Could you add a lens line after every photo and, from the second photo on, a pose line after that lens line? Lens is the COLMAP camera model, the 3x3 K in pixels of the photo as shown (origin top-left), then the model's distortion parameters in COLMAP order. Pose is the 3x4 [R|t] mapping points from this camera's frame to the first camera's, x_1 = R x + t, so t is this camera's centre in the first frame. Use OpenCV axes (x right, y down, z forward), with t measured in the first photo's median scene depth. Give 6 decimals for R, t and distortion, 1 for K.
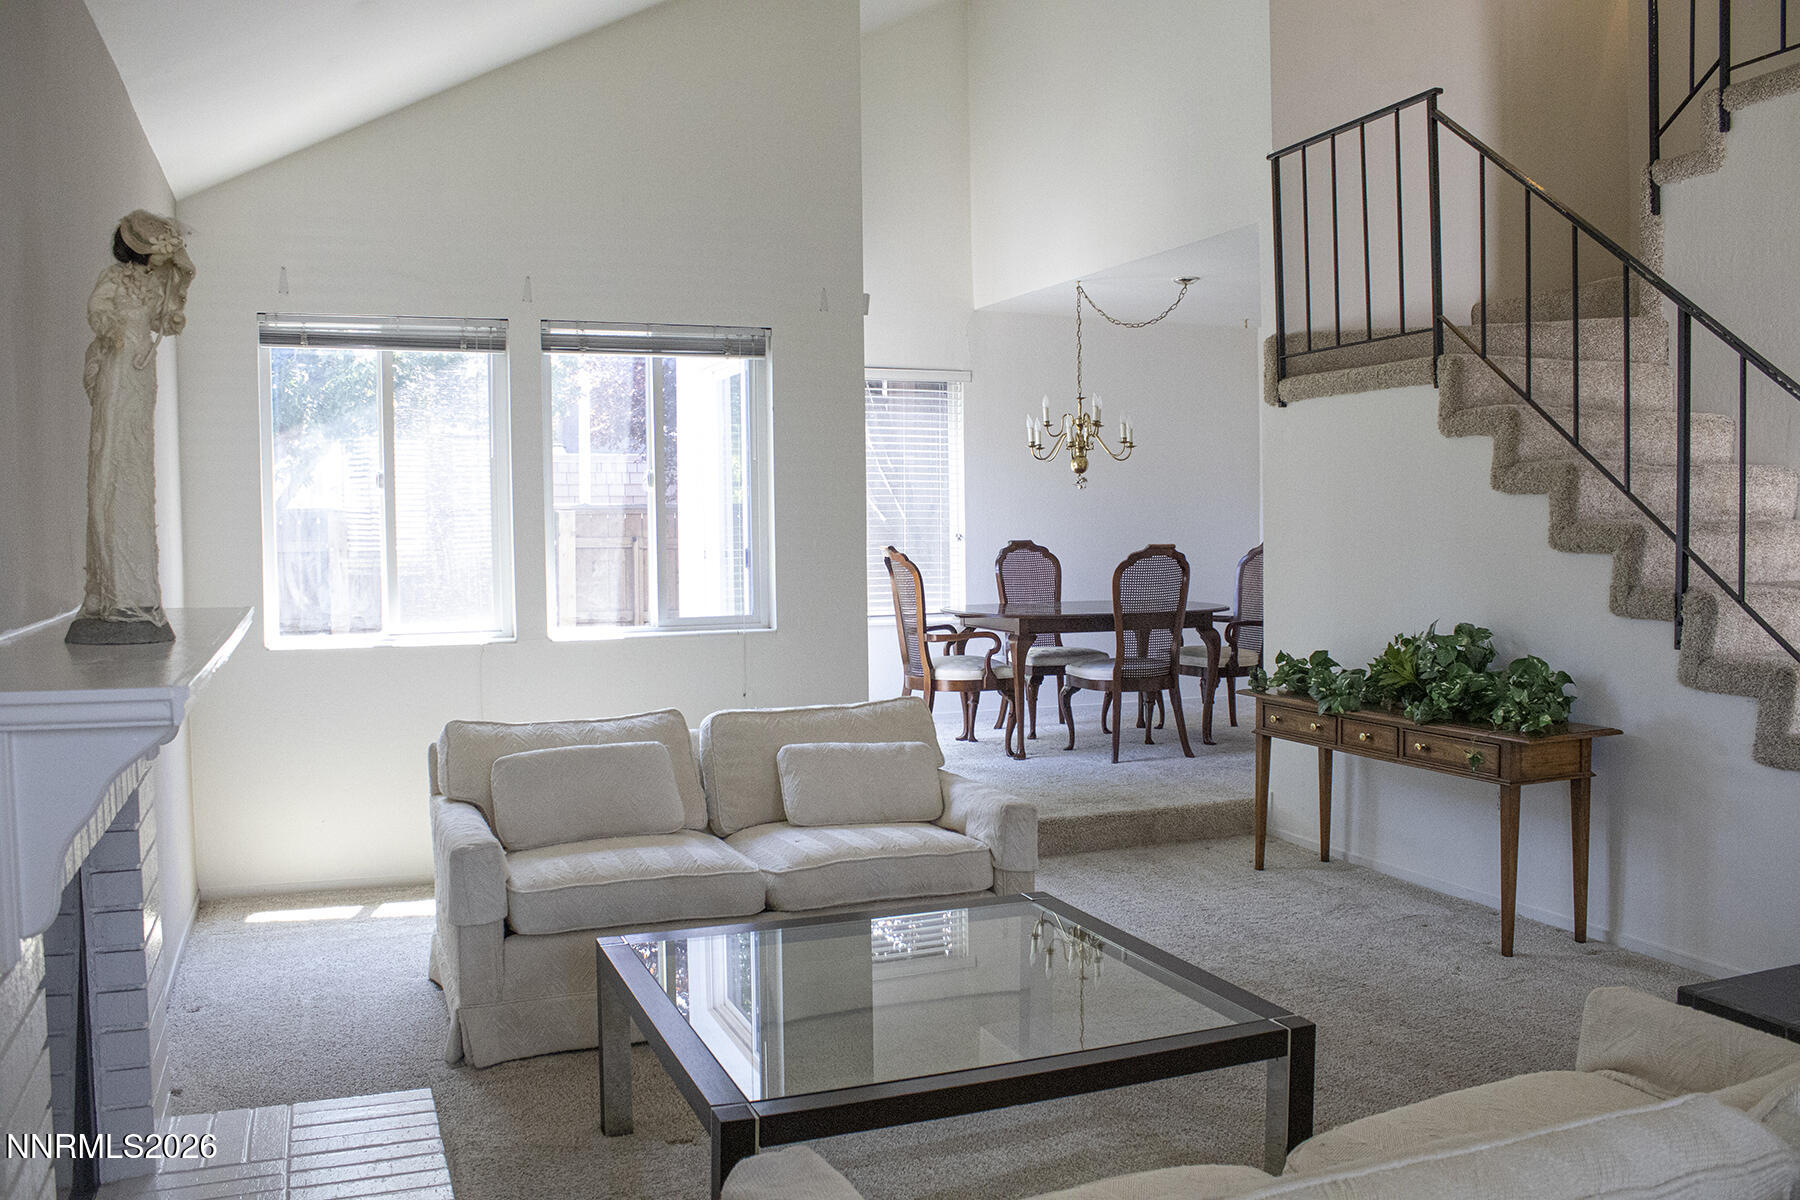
lens RADIAL K [[1573.7, 0, 903.4], [0, 1573.7, 605.2], [0, 0, 1]] dist [-0.133257, 0.071743]
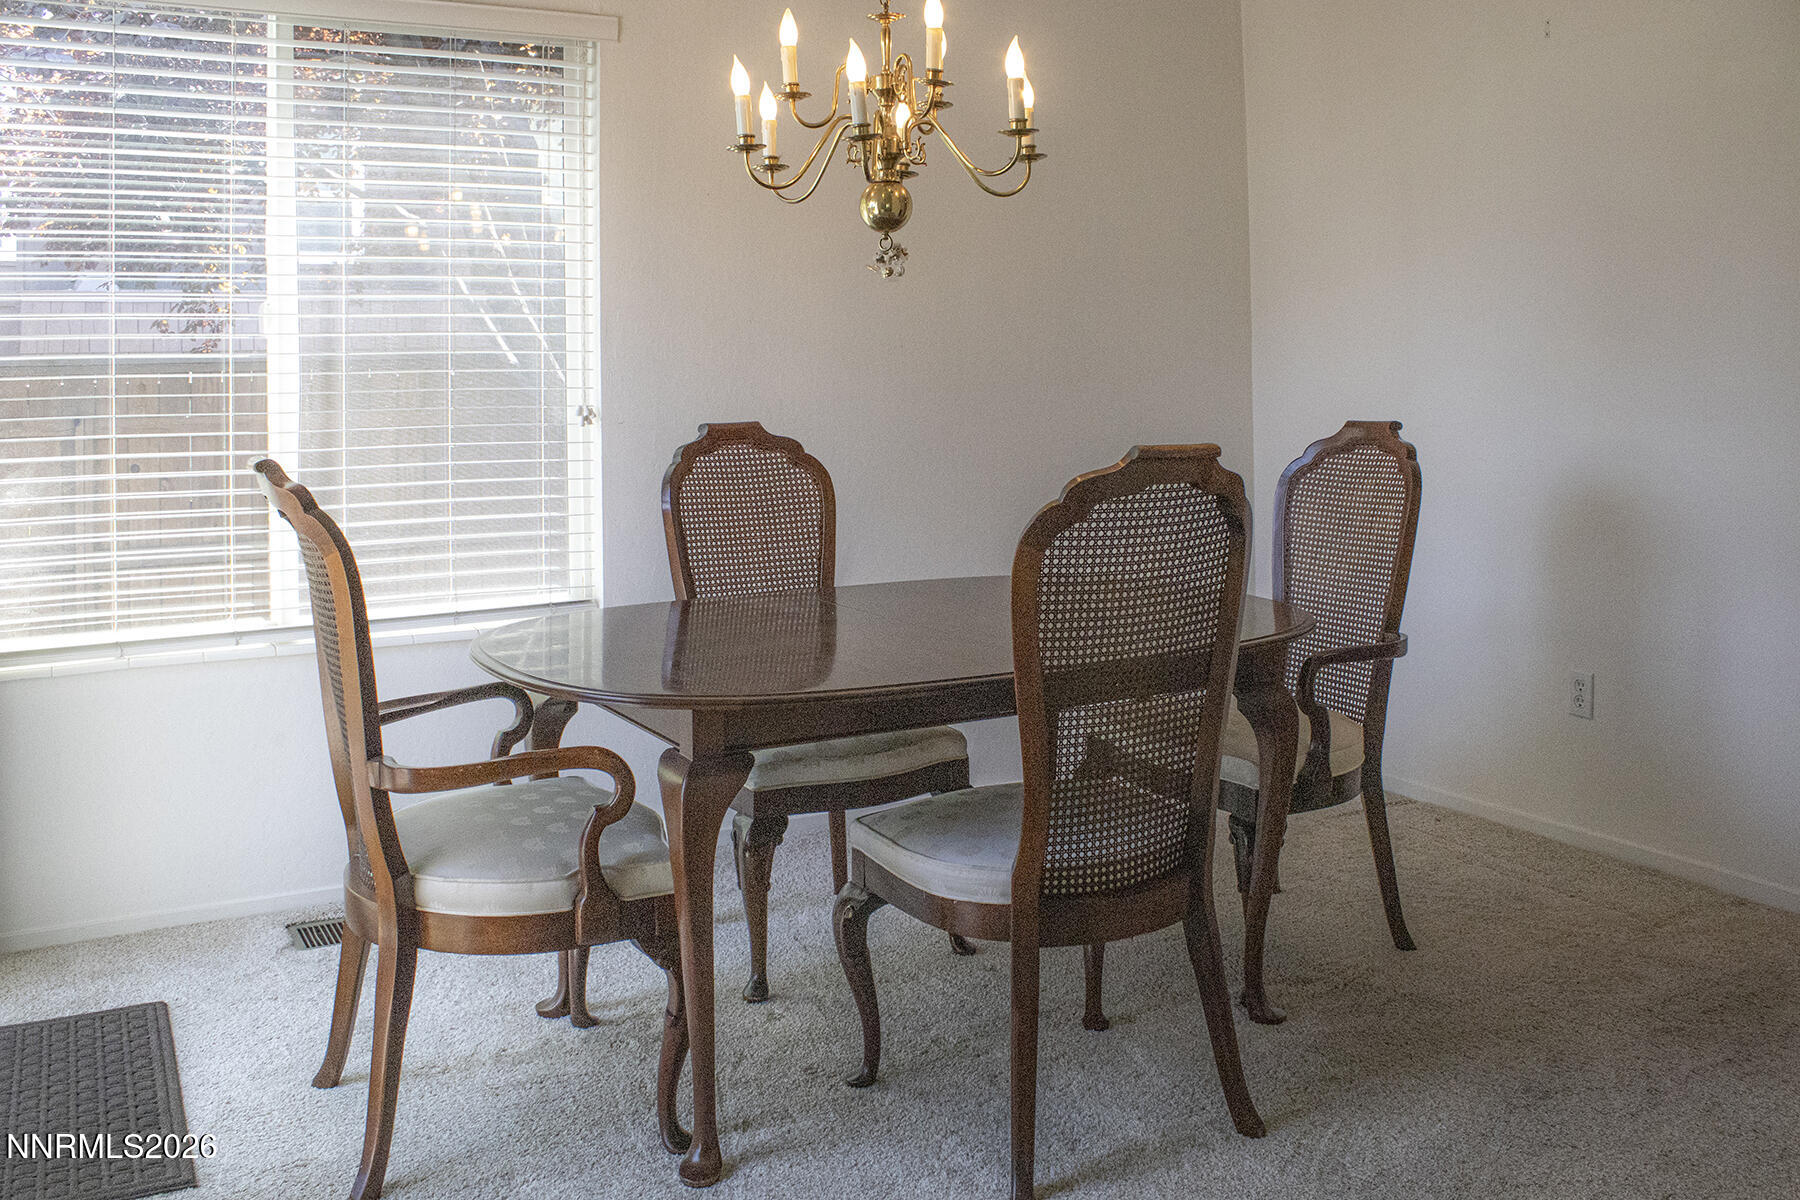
lens RADIAL K [[1573.7, 0, 904.7], [0, 1573.7, 603.1], [0, 0, 1]] dist [-0.133257, 0.071743]
pose [[0.989894, -0.018052, 0.140654, 0.066805], [0.006125, 0.996381, 0.084773, -0.031890], [-0.141675, -0.083055, 0.986423, 0.656381]]
